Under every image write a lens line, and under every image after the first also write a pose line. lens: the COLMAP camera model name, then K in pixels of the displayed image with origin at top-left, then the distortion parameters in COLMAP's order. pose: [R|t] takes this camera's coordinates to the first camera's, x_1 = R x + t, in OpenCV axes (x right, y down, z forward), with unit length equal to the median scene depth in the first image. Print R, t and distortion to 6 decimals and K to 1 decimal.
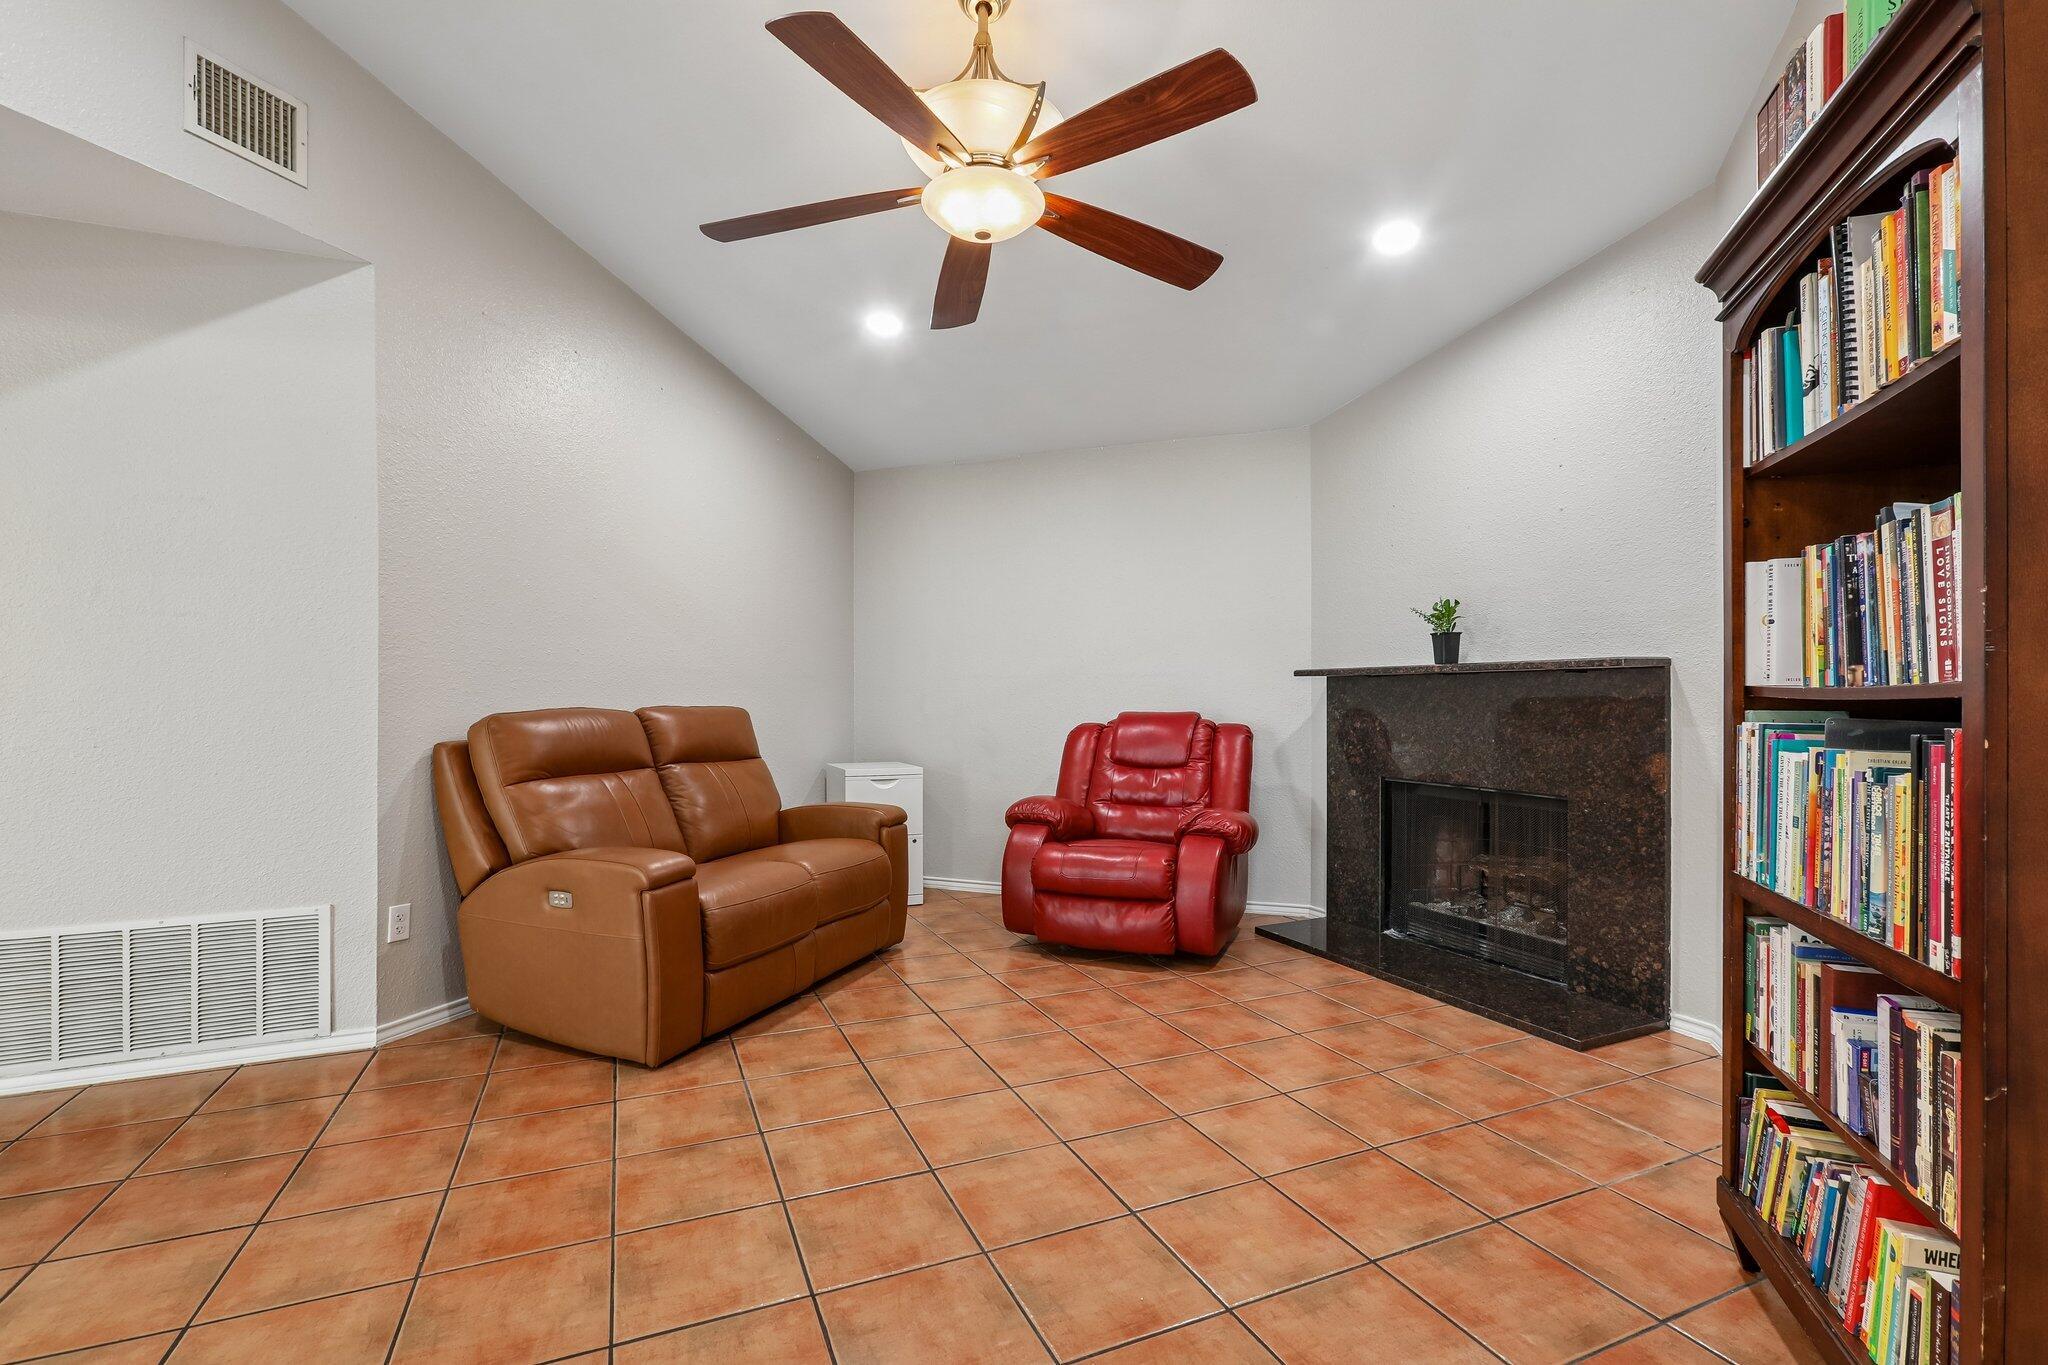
lens RADIAL K [[918.5, 0, 1045.7], [0, 918.5, 694.7], [0, 0, 1]] dist [-0.021840, 0.009978]
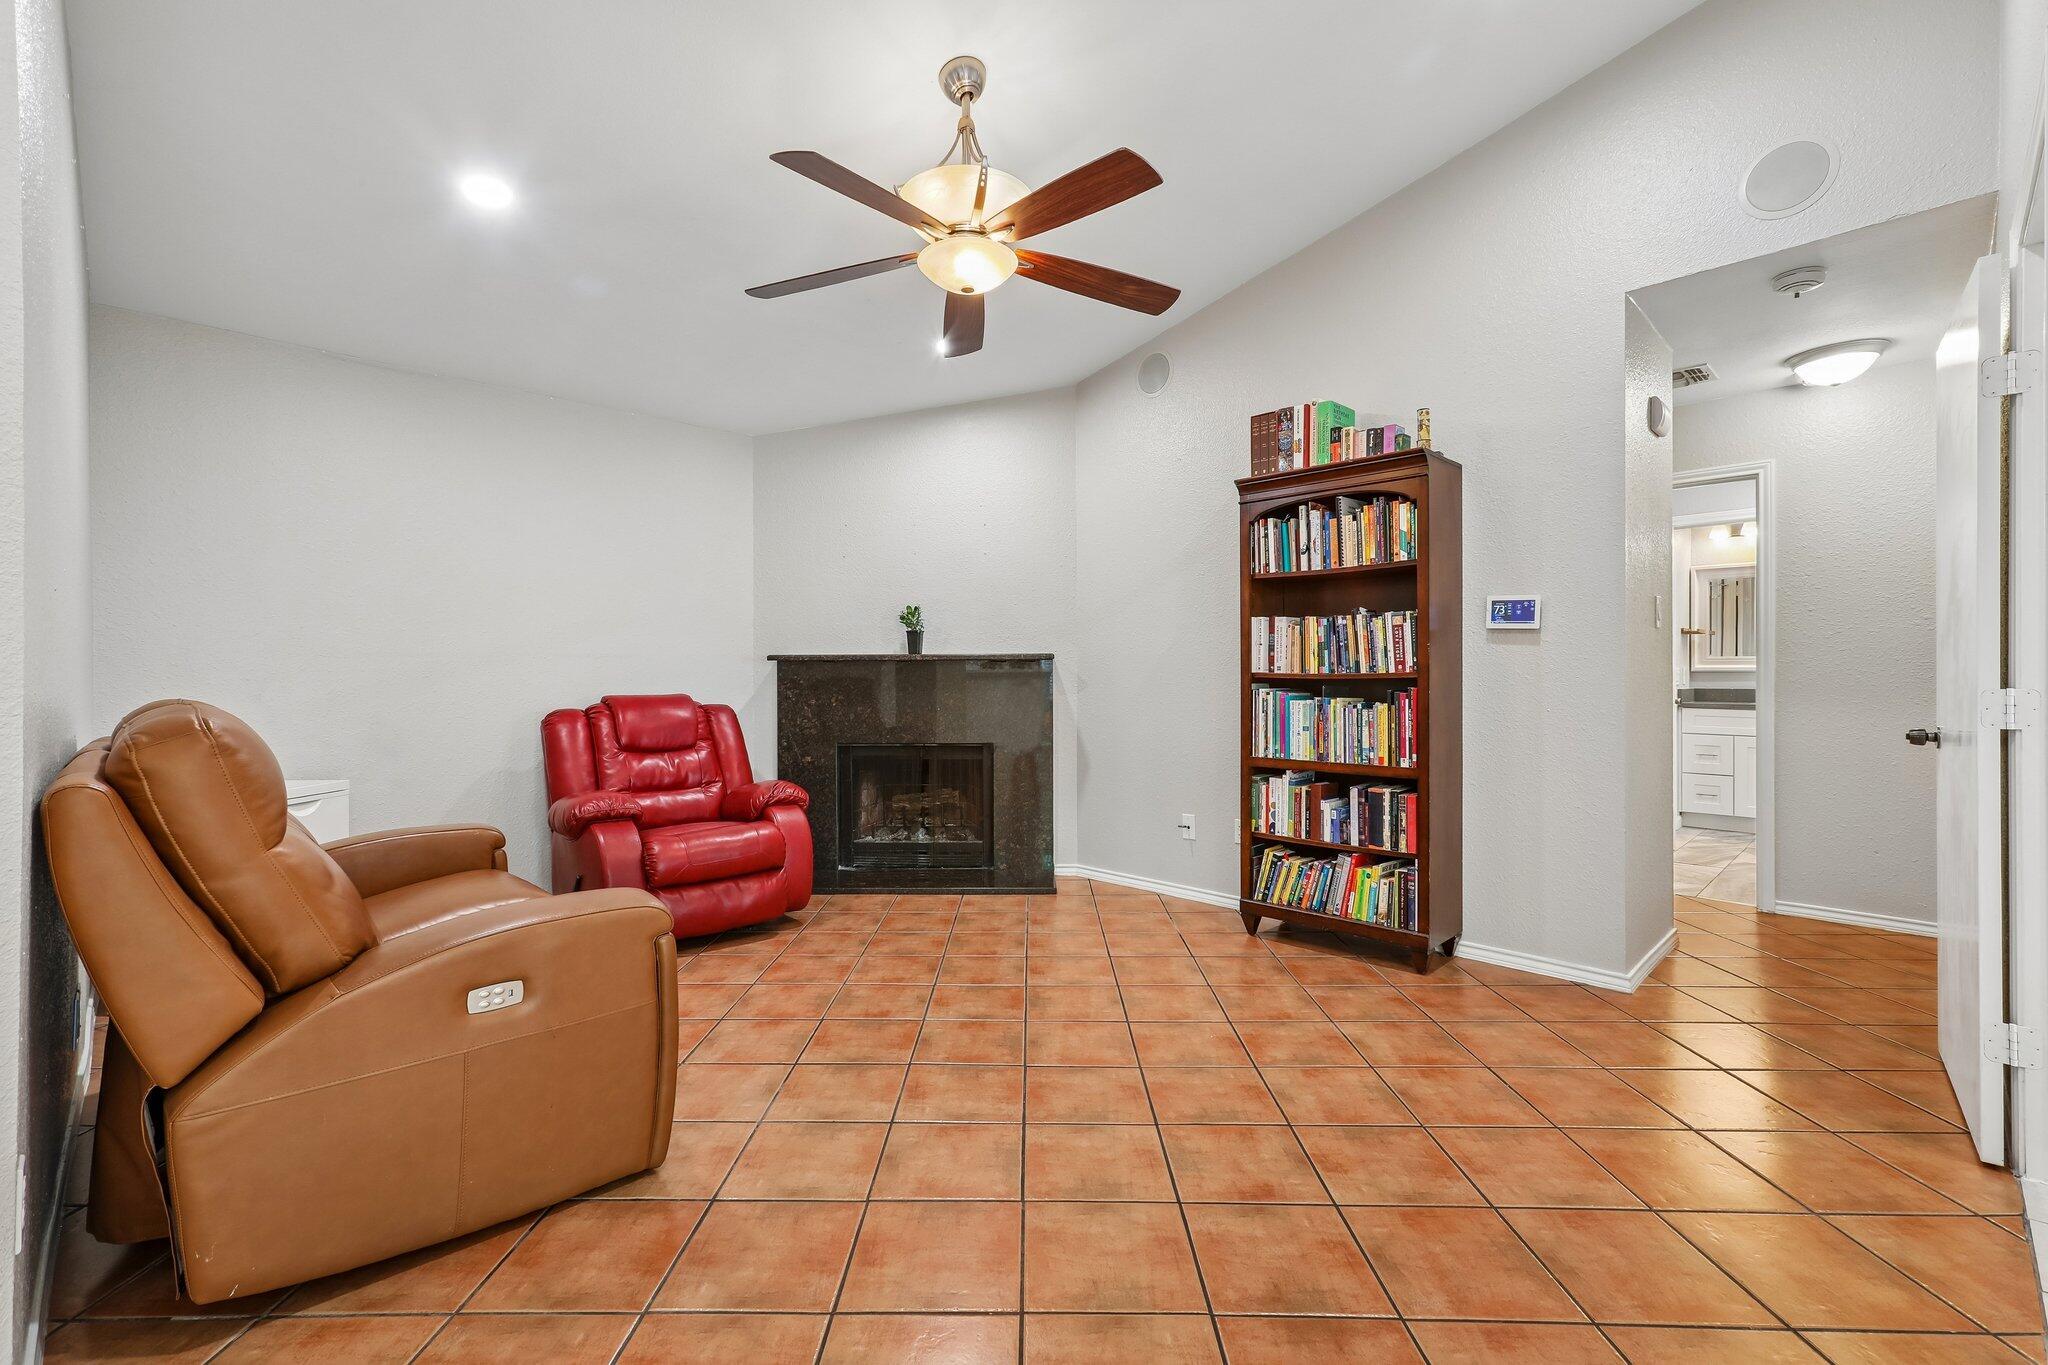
lens RADIAL K [[918.5, 0, 1032.4], [0, 918.5, 672.7], [0, 0, 1]] dist [-0.021840, 0.009978]
pose [[0.391605, 0.002396, 0.920130, -0.752606], [0.001192, 0.999994, -0.003112, -0.001472], [-0.920132, 0.002315, 0.391600, 0.307012]]
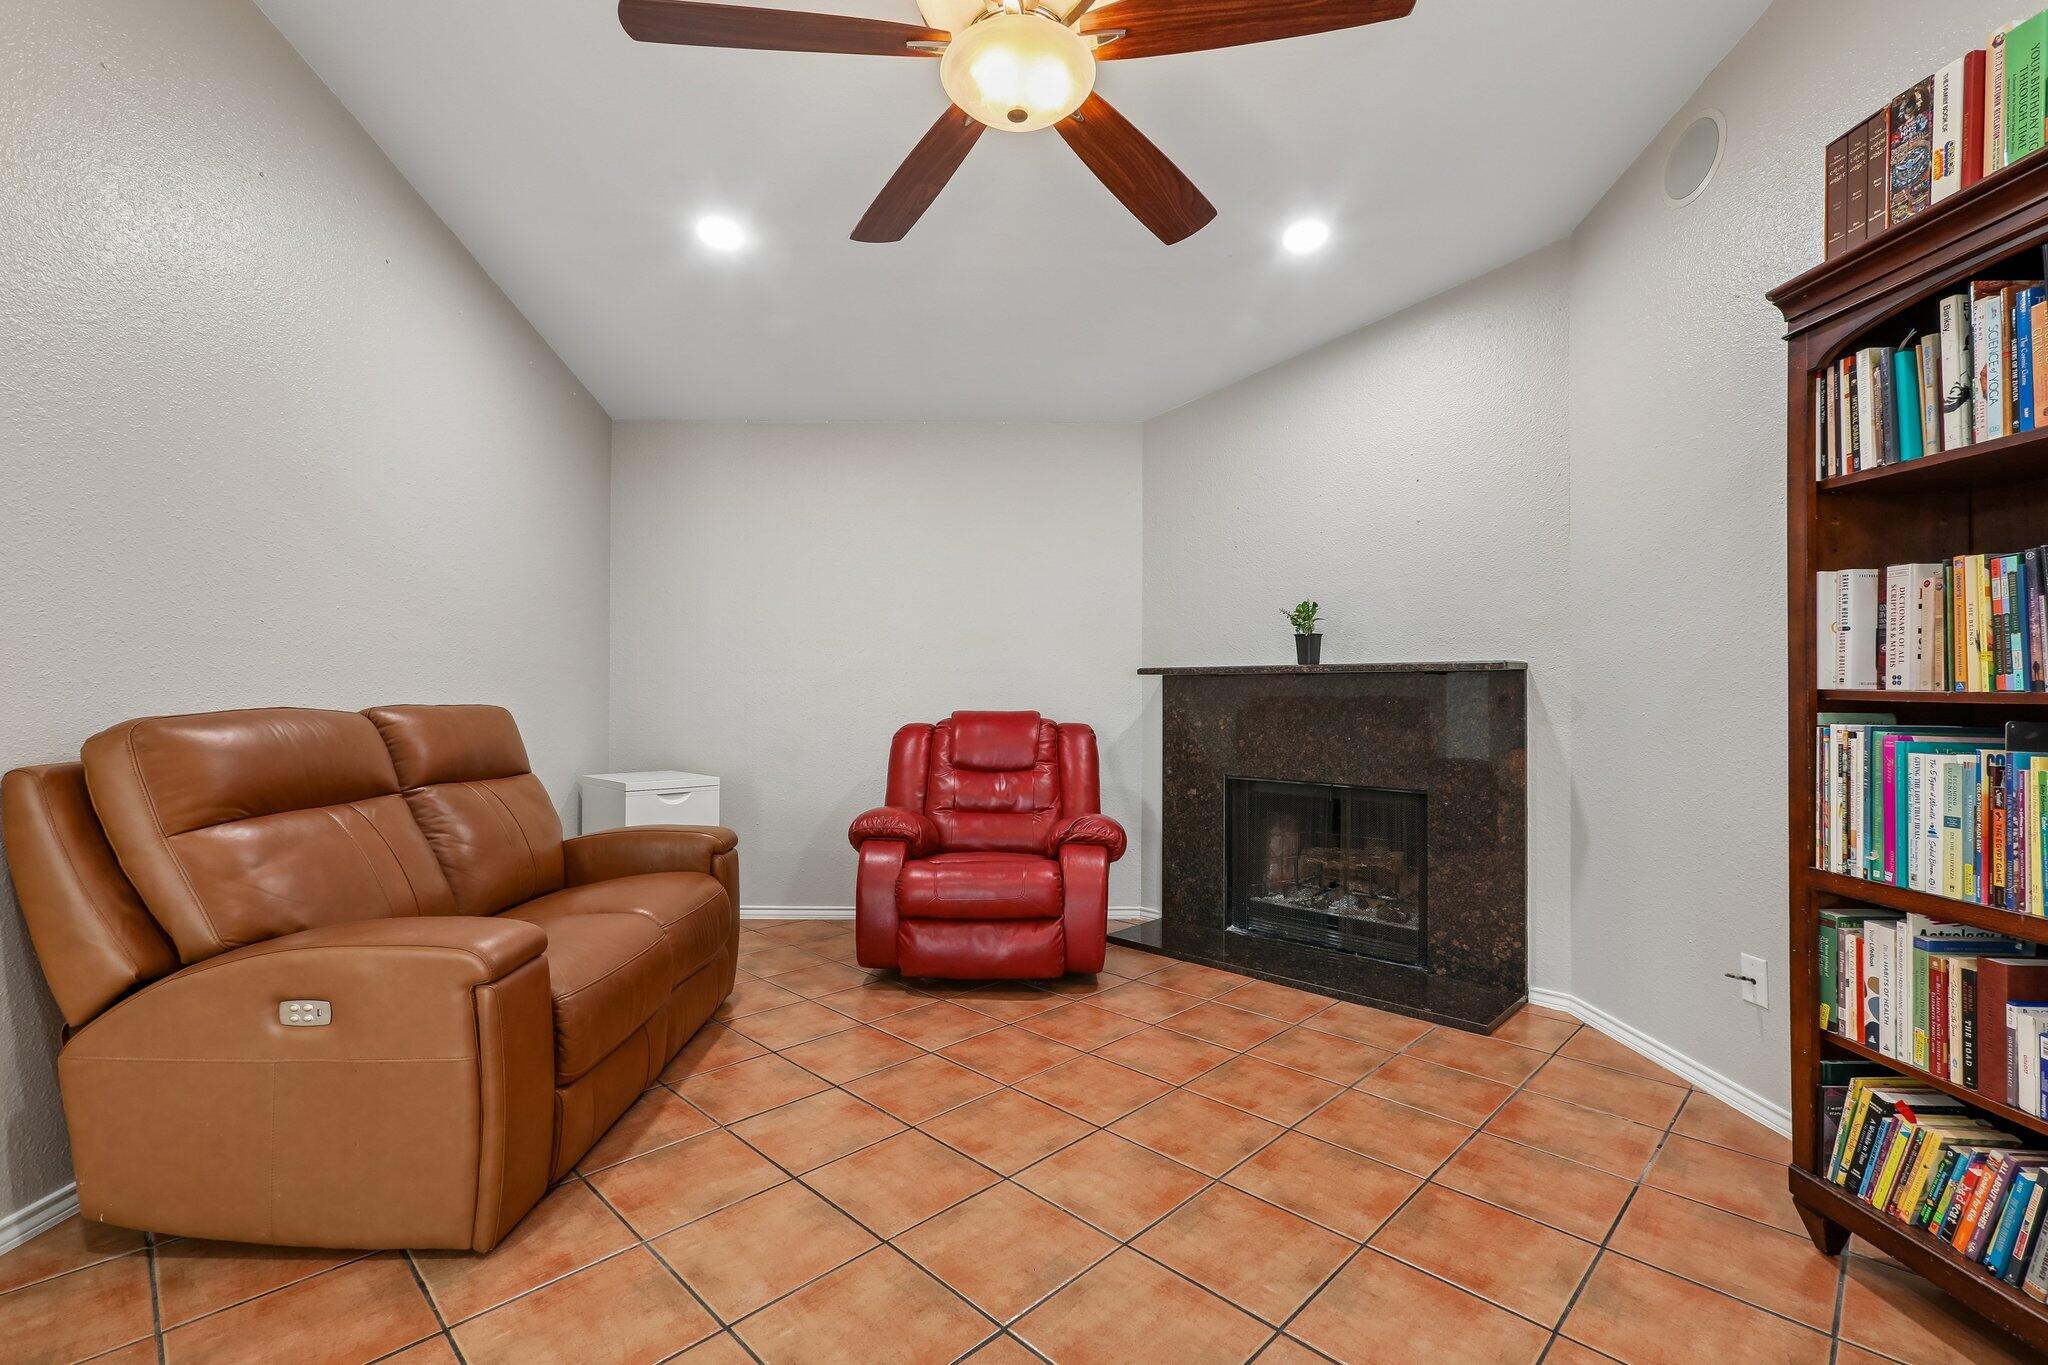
lens RADIAL K [[887.7, 0, 1019.6], [0, 887.7, 683.9], [0, 0, 1]] dist [0.001168, 0.005484]
pose [[0.930872, 0.010011, 0.365207, -0.230321], [-0.006750, 0.999925, -0.010207, 0.000337], [-0.365282, 0.007036, 0.930870, 0.189316]]
